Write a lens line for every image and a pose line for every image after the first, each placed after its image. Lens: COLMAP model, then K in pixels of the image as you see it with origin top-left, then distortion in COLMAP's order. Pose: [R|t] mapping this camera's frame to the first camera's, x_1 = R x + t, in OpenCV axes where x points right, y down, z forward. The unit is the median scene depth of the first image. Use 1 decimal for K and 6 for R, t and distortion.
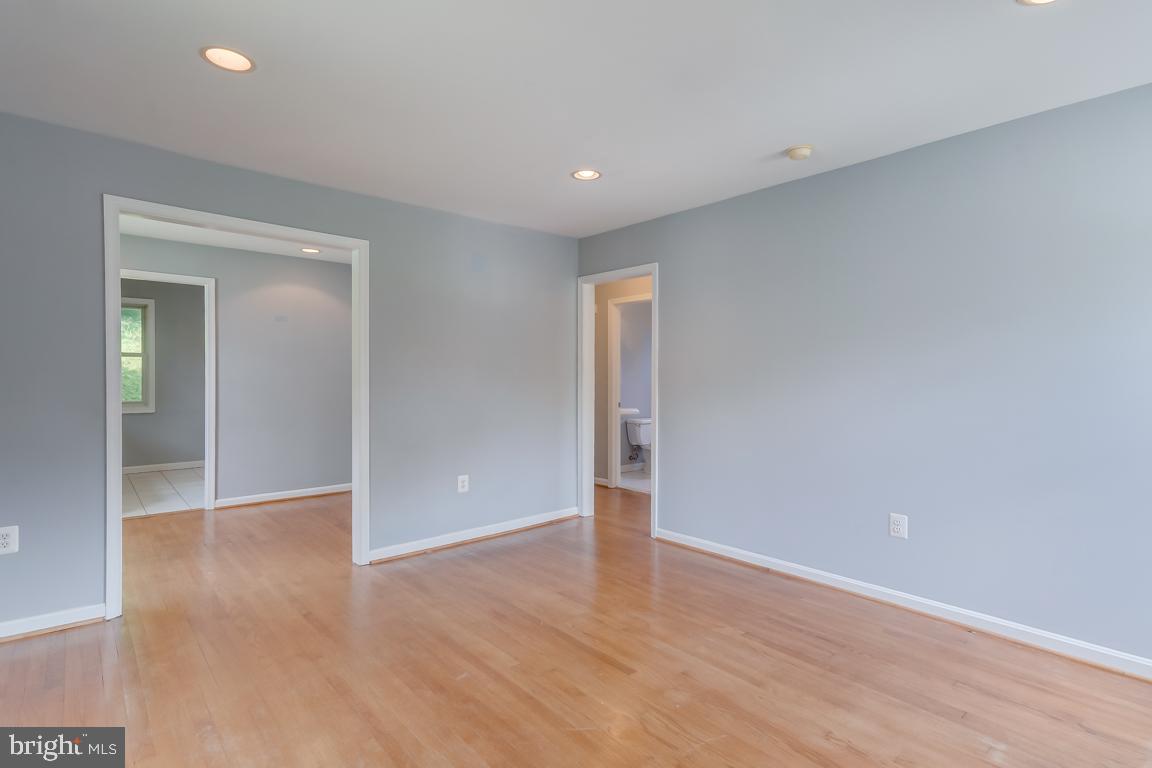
lens RADIAL K [[570.9, 0, 579.8], [0, 570.9, 381.1], [0, 0, 1]] dist [0.002870, 0.011890]
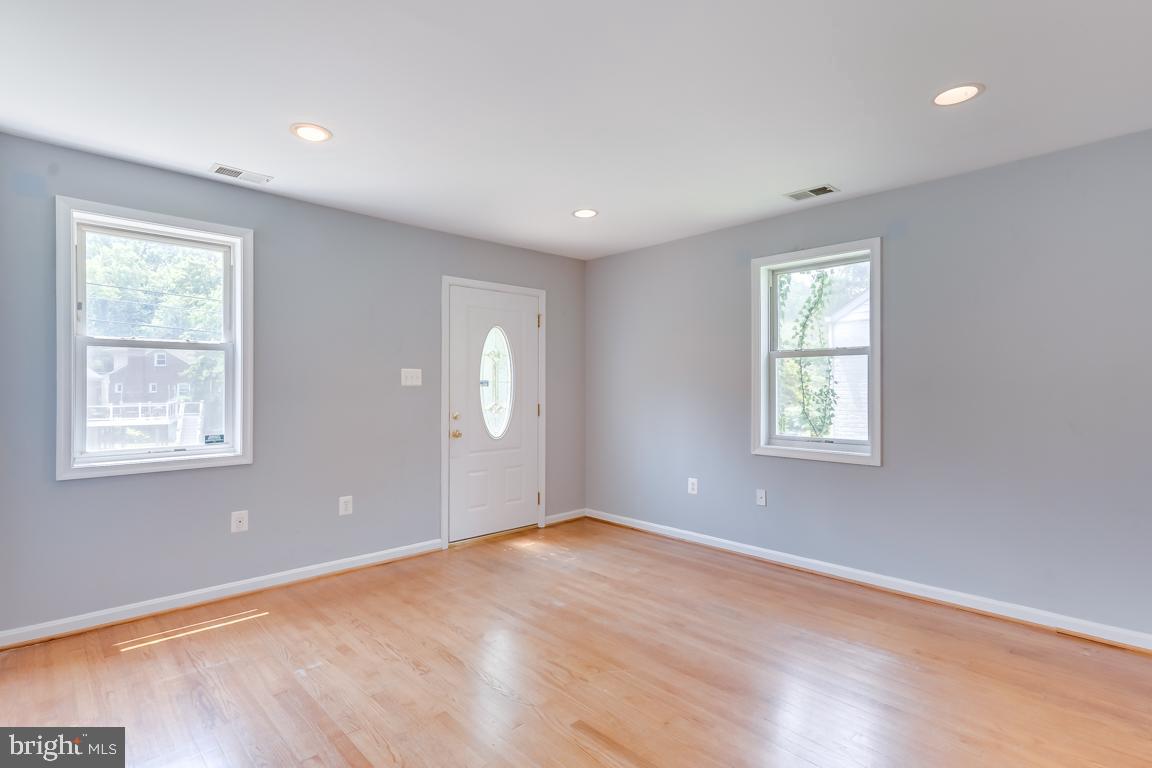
lens RADIAL K [[559.3, 0, 576.0], [0, 559.3, 384.0], [0, 0, 1]] dist [0.026155, 0.000157]
pose [[-0.999313, -0.004468, -0.036785, 0.113273], [-0.004434, 0.999990, -0.001020, -0.012283], [0.036789, -0.000856, -0.999323, 1.684274]]
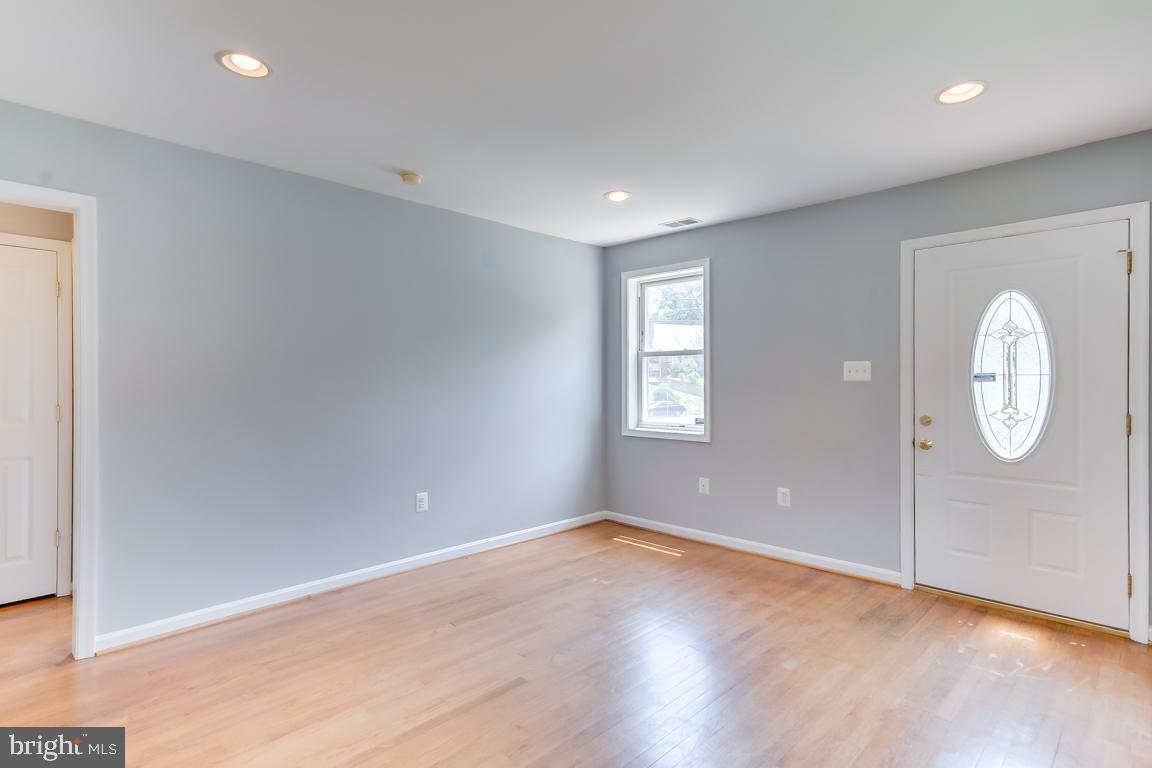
lens RADIAL K [[577.7, 0, 576.0], [0, 577.7, 384.0], [0, 0, 1]] dist [0.002774, 0.000530]
pose [[-0.084467, -0.010499, 0.996371, -0.831977], [0.004894, 0.999928, 0.010952, -0.018394], [-0.996414, 0.005802, -0.084410, 0.890684]]
